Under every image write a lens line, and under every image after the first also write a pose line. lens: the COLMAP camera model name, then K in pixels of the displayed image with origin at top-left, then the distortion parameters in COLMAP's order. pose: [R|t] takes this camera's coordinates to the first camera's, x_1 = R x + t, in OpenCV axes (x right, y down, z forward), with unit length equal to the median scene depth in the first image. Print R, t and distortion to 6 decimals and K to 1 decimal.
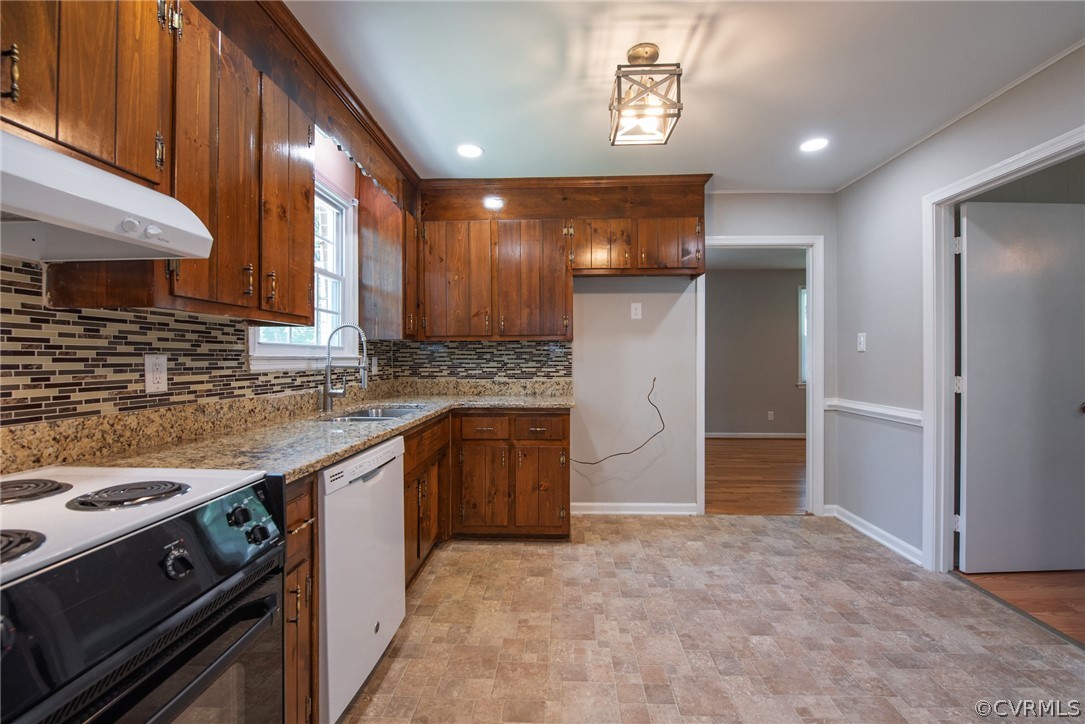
lens RADIAL K [[455.9, 0, 546.8], [0, 455.9, 359.3], [0, 0, 1]] dist [-0.009819, -0.003419]
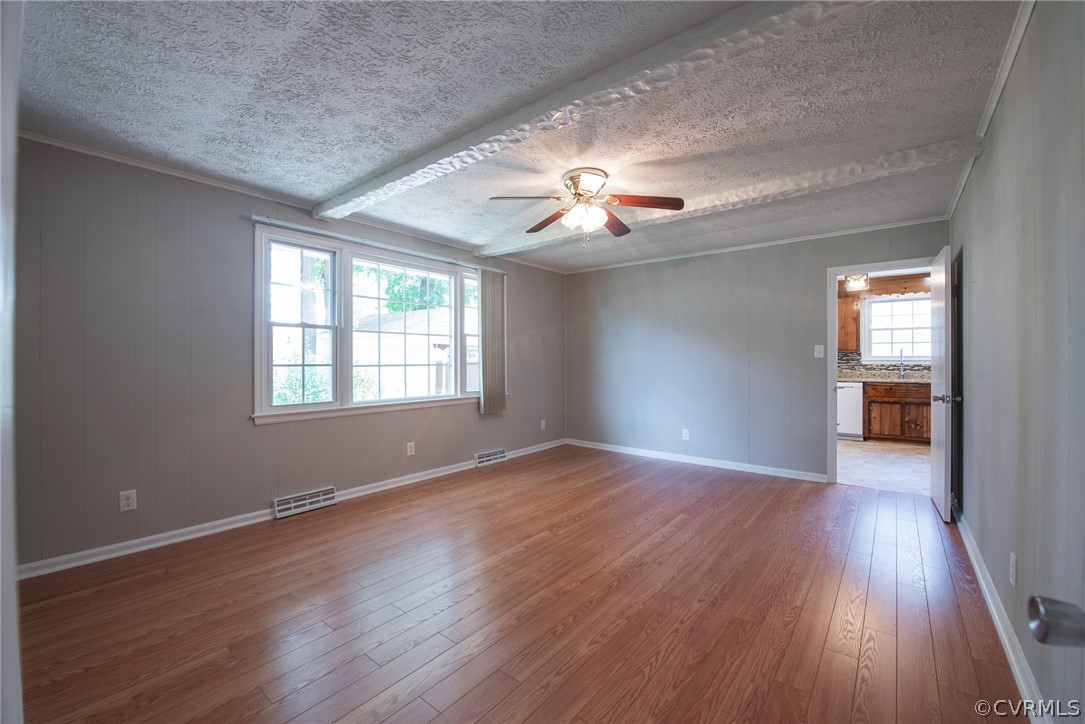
lens RADIAL K [[442.0, 0, 546.9], [0, 442.0, 359.8], [0, 0, 1]] dist [-0.013658, -0.003024]
pose [[-0.591722, 0.002030, -0.806139, 4.326190], [-0.000729, 0.999995, 0.003053, -0.019815], [0.806142, 0.002394, -0.591718, 1.172640]]
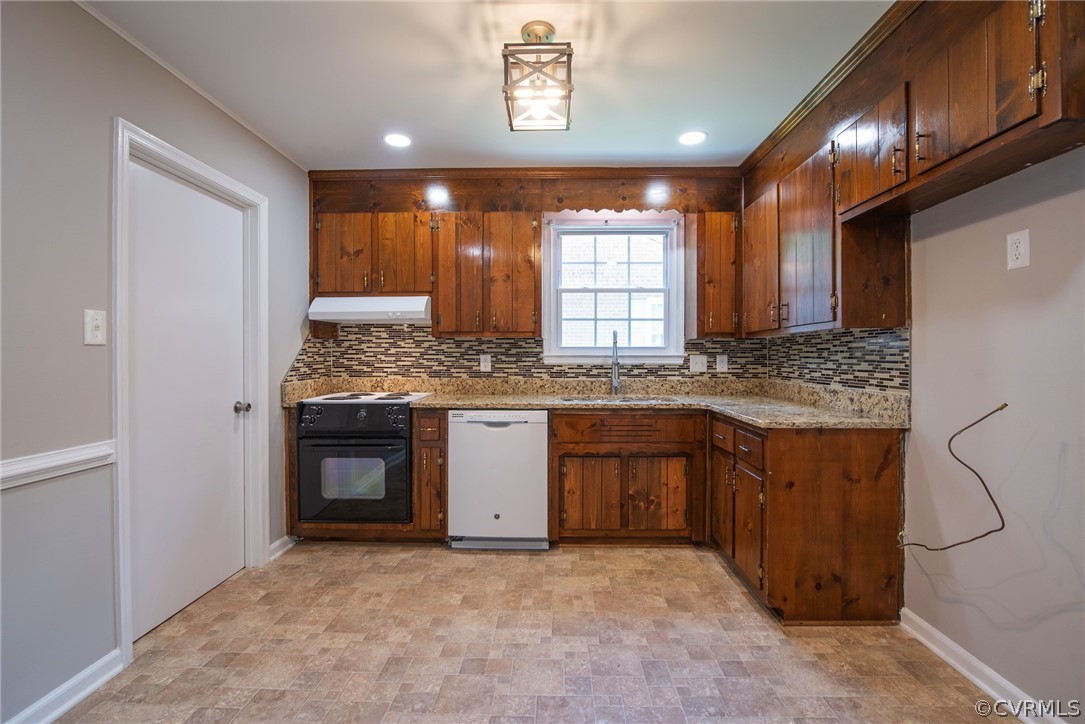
lens RADIAL K [[470.3, 0, 545.5], [0, 470.3, 359.2], [0, 0, 1]] dist [-0.005915, -0.005668]
pose [[0.010812, 0.008619, -0.999904, 1.304525], [-0.002736, 0.999959, 0.008590, -0.007401], [0.999938, 0.002643, 0.010835, 1.104595]]
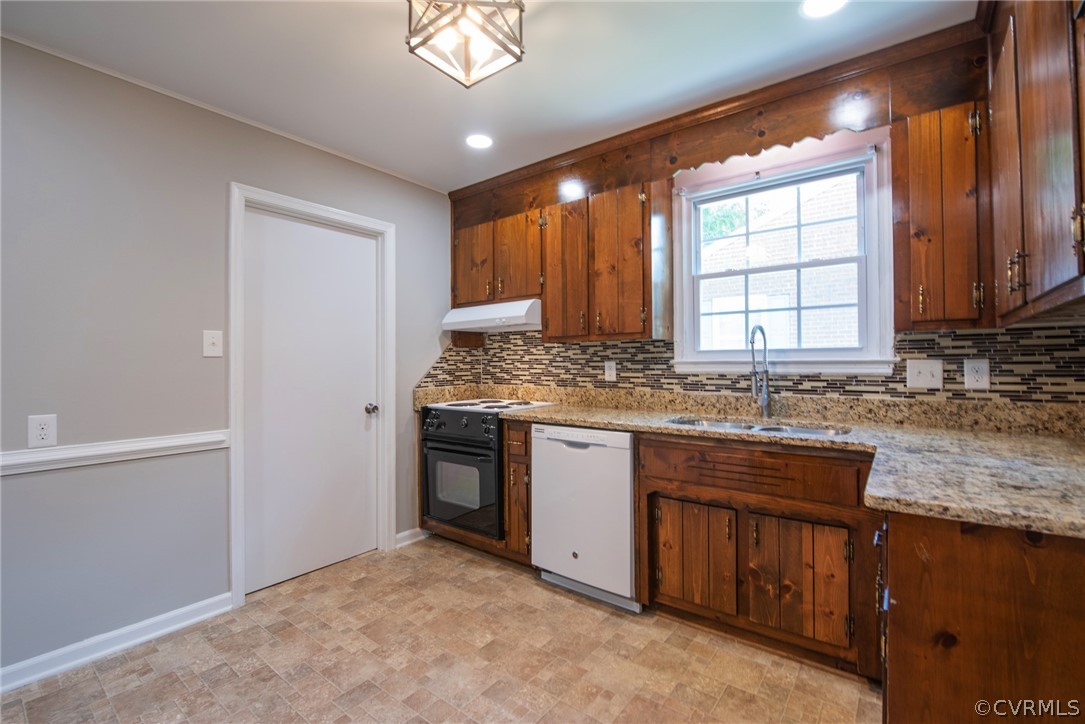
lens RADIAL K [[470.3, 0, 545.5], [0, 470.3, 359.2], [0, 0, 1]] dist [-0.005915, -0.005668]
pose [[-0.581179, -0.001958, -0.813774, 0.826976], [0.004624, 0.999973, -0.005708, -0.008118], [0.813763, -0.007080, -0.581154, 1.692562]]
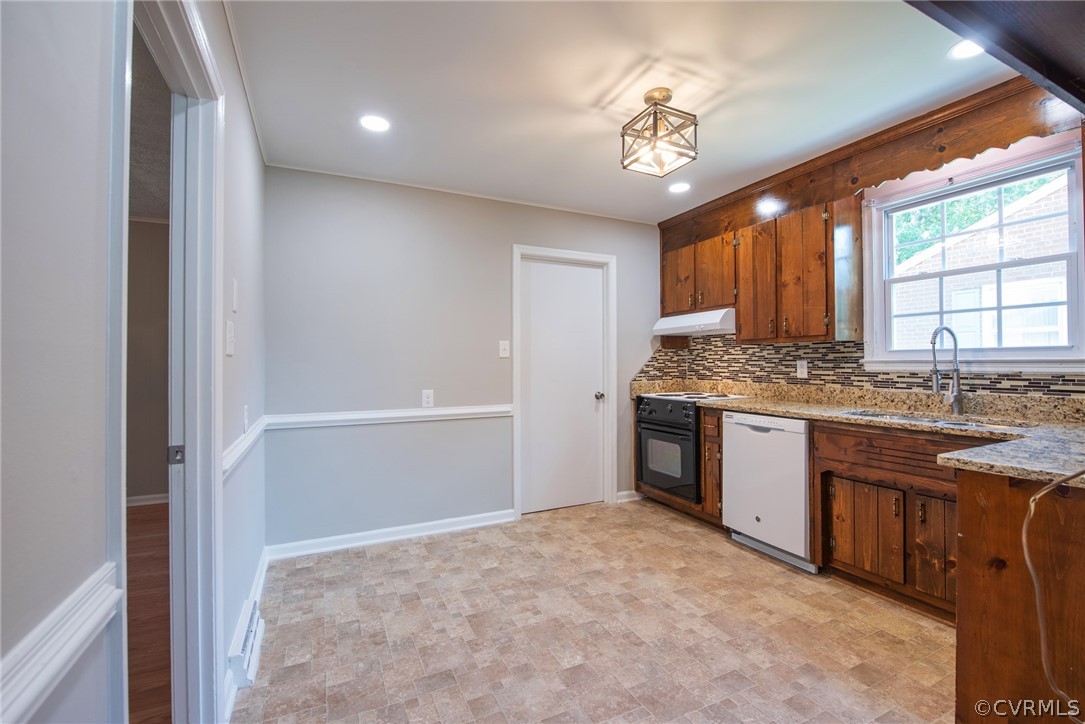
lens RADIAL K [[466.4, 0, 546.6], [0, 466.4, 359.5], [0, 0, 1]] dist [-0.006775, -0.005246]
pose [[-0.882620, 0.001437, -0.470084, 1.107889], [0.003827, 0.999984, -0.004128, -0.008453], [0.470071, -0.005443, -0.882612, 2.080666]]
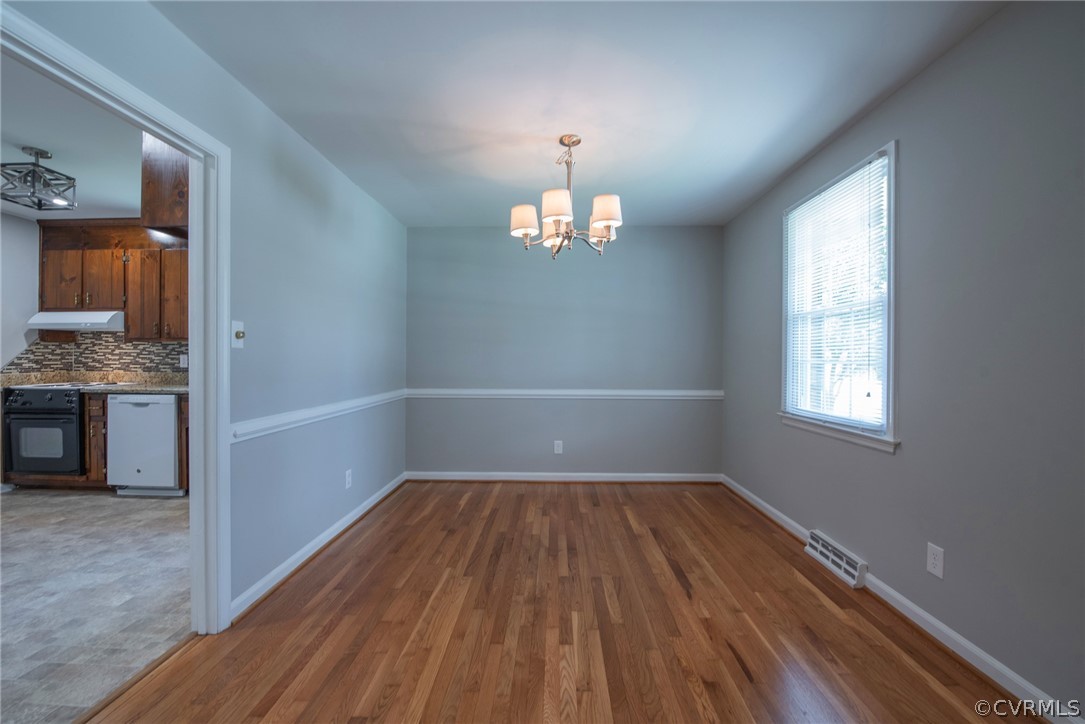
lens RADIAL K [[442.0, 0, 546.9], [0, 442.0, 359.8], [0, 0, 1]] dist [-0.013658, -0.003024]
pose [[0.020156, 0.005997, -0.999779, 1.824107], [-0.008237, 0.999949, 0.005832, -0.011671], [0.999763, 0.008118, 0.020204, 2.915022]]
